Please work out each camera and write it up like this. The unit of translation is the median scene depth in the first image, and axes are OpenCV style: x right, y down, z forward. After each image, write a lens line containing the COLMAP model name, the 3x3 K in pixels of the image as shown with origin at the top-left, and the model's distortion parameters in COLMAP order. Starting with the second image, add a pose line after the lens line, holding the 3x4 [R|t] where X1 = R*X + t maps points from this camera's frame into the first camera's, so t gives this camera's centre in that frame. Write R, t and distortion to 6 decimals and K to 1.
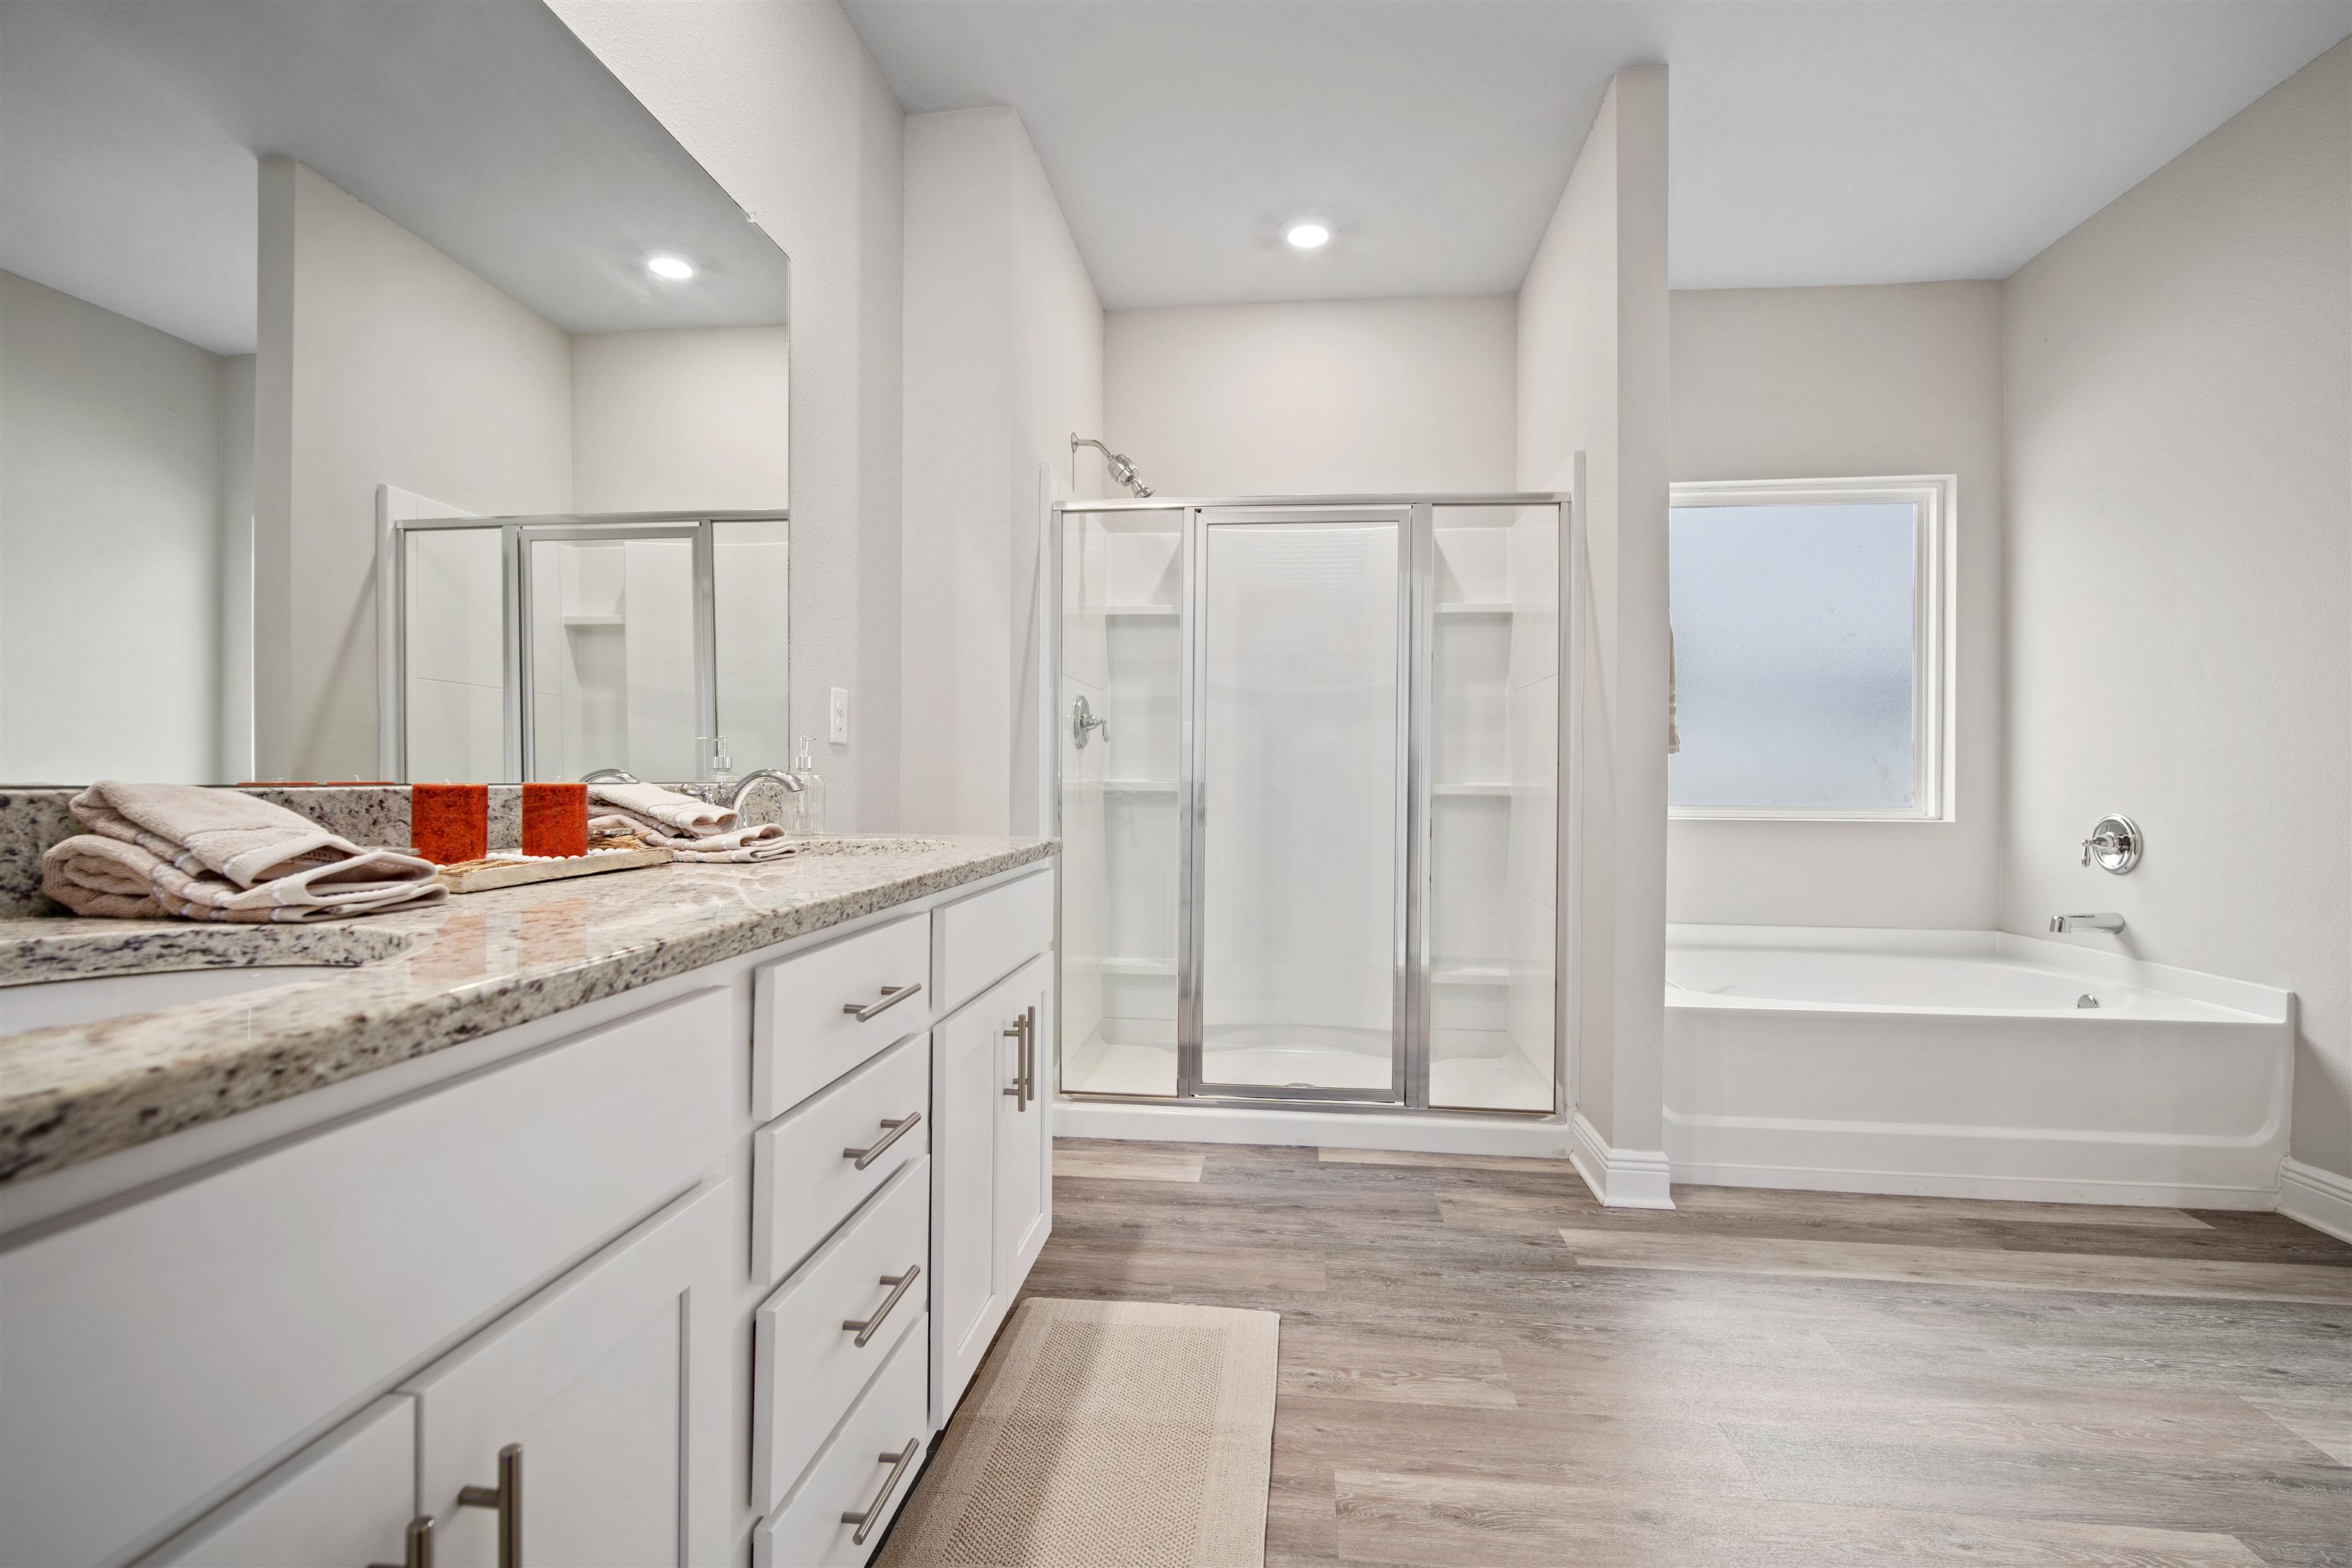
lens RADIAL K [[1035.9, 0, 1194.6], [0, 1035.9, 773.3], [0, 0, 1]] dist [-0.005981, 0.000281]
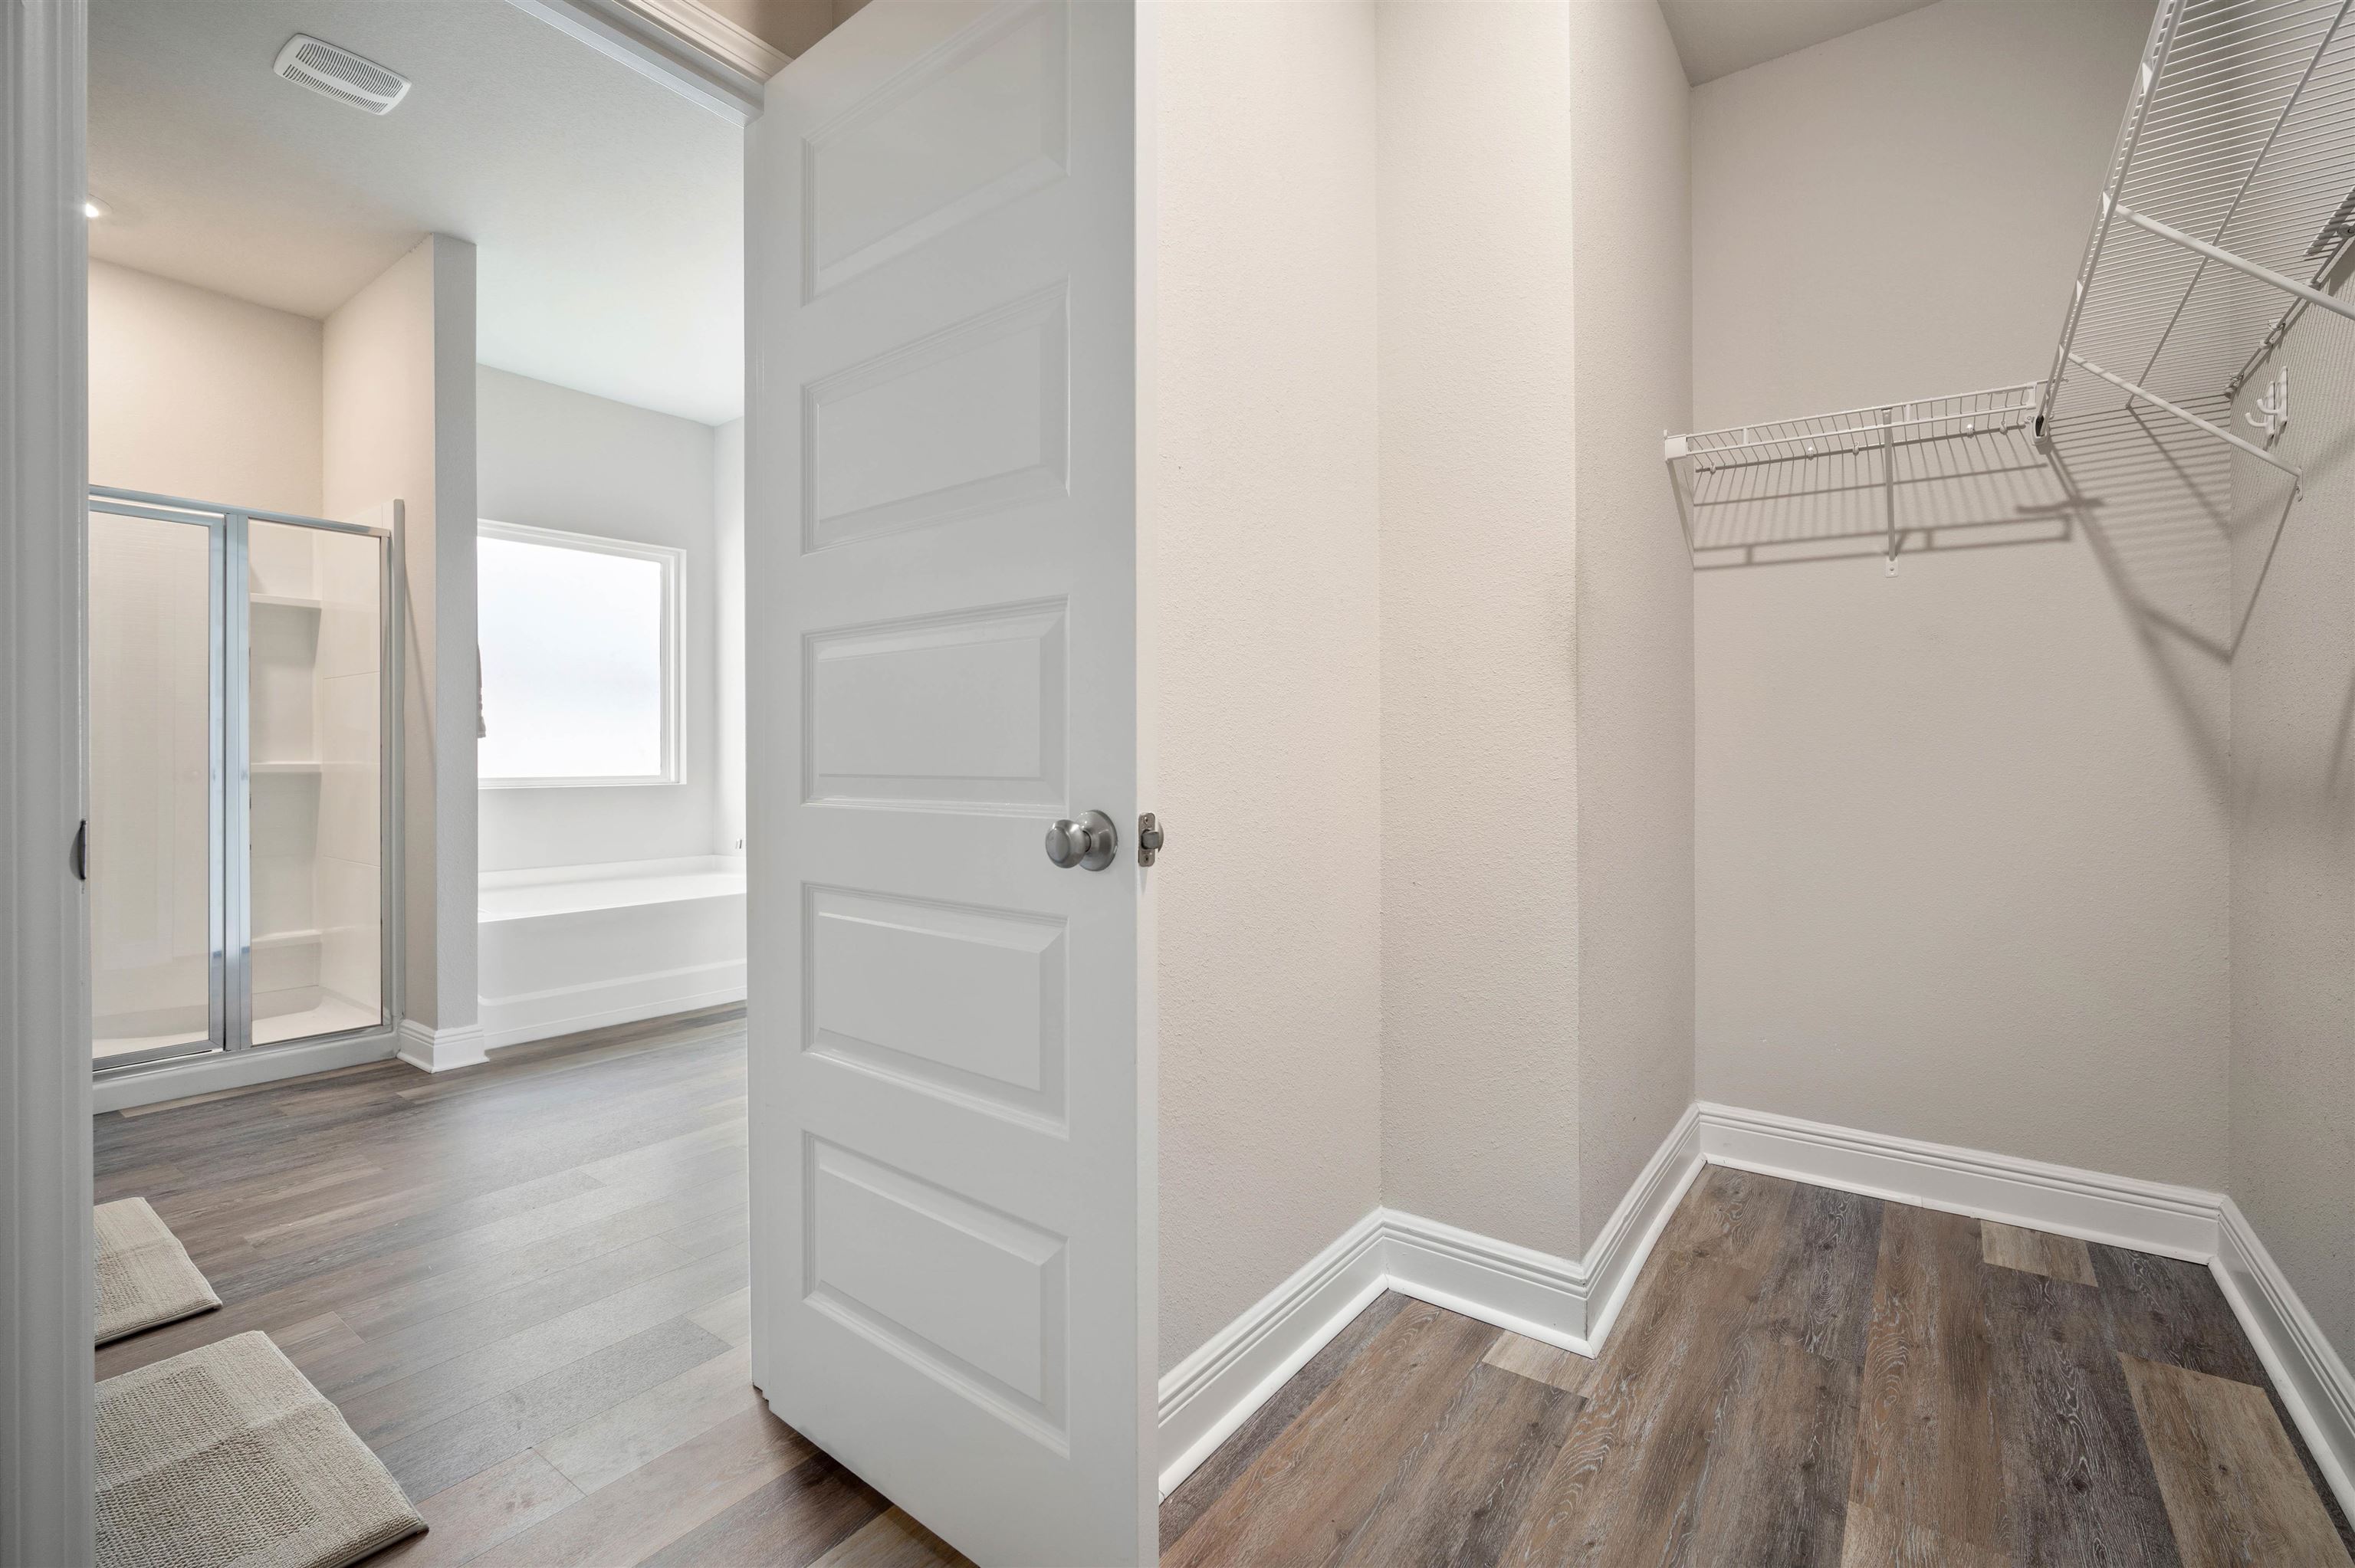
lens RADIAL K [[1030.5, 0, 1170.5], [0, 1030.5, 765.5], [0, 0, 1]] dist [0.000972, 0.000606]
pose [[0.513277, -0.015699, 0.858079, -0.266660], [0.003420, 0.999862, 0.016247, -0.002145], [-0.858216, -0.005405, 0.513260, -0.532872]]
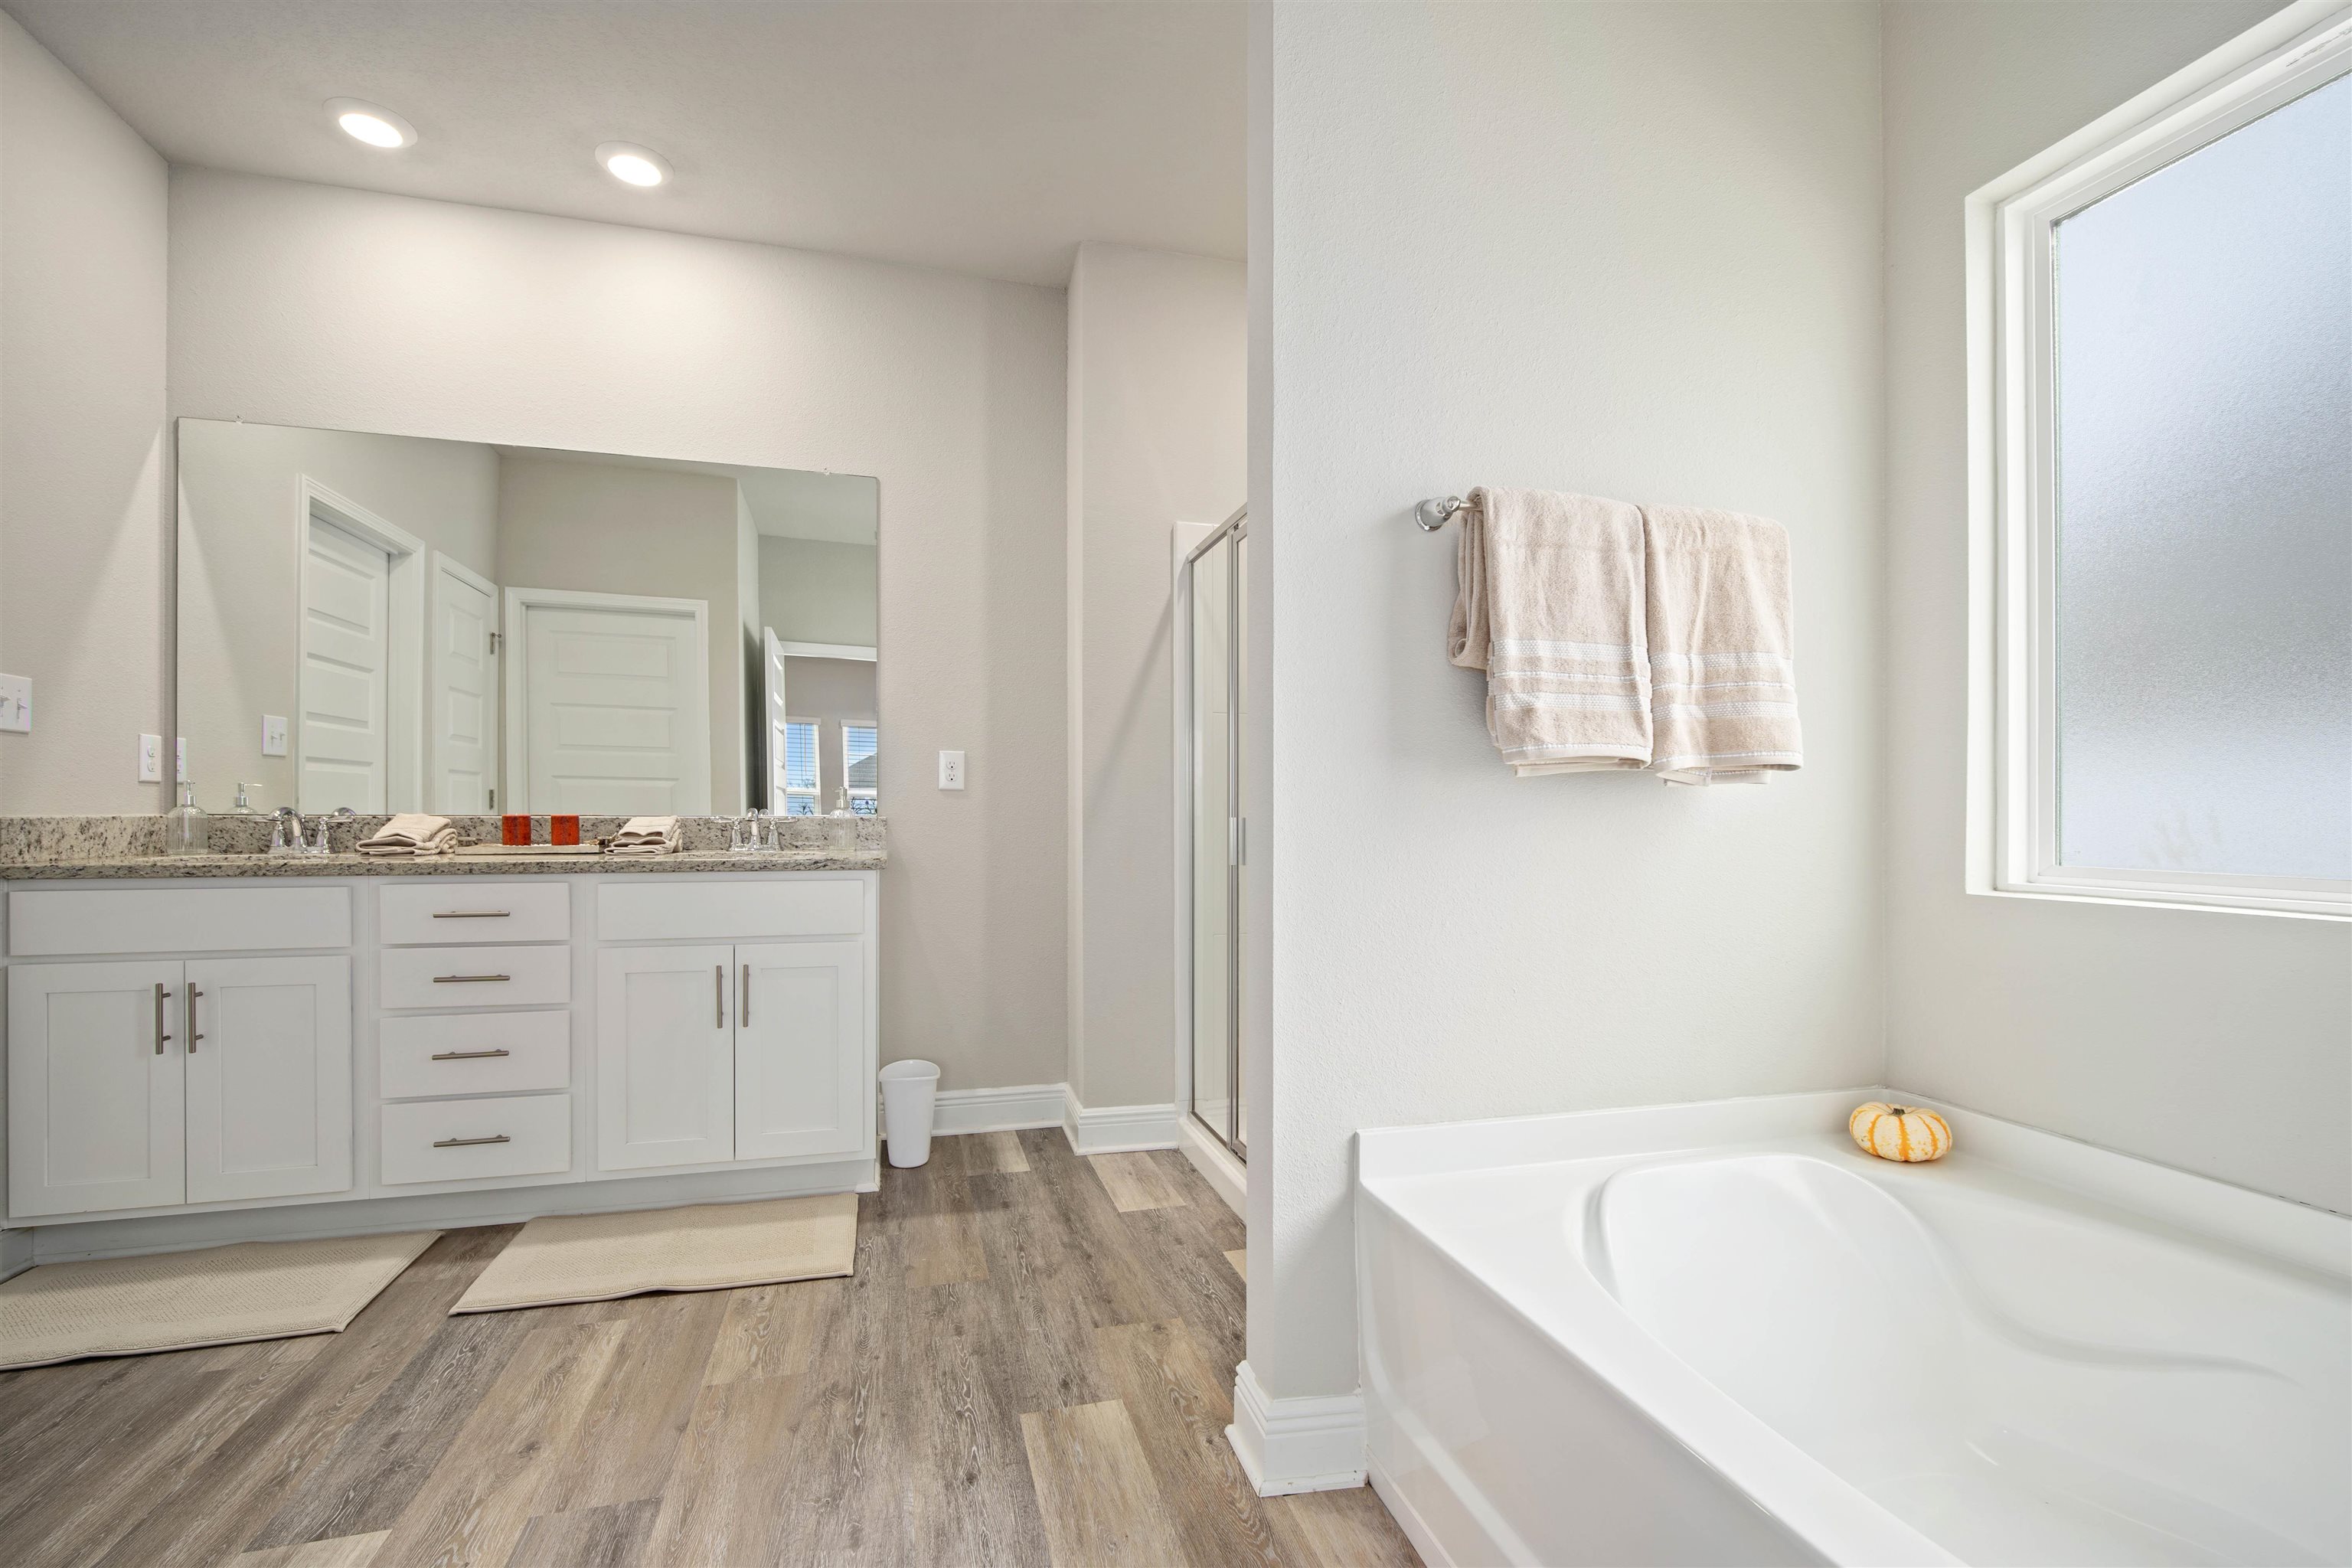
lens RADIAL K [[1046.6, 0, 1187.4], [0, 1046.6, 813.4], [0, 0, 1]] dist [-0.011280, 0.000228]
pose [[0.366552, -0.007563, -0.930367, 1.053512], [0.004442, 0.999970, -0.006378, 0.013532], [0.930387, -0.001795, 0.366575, 0.740661]]
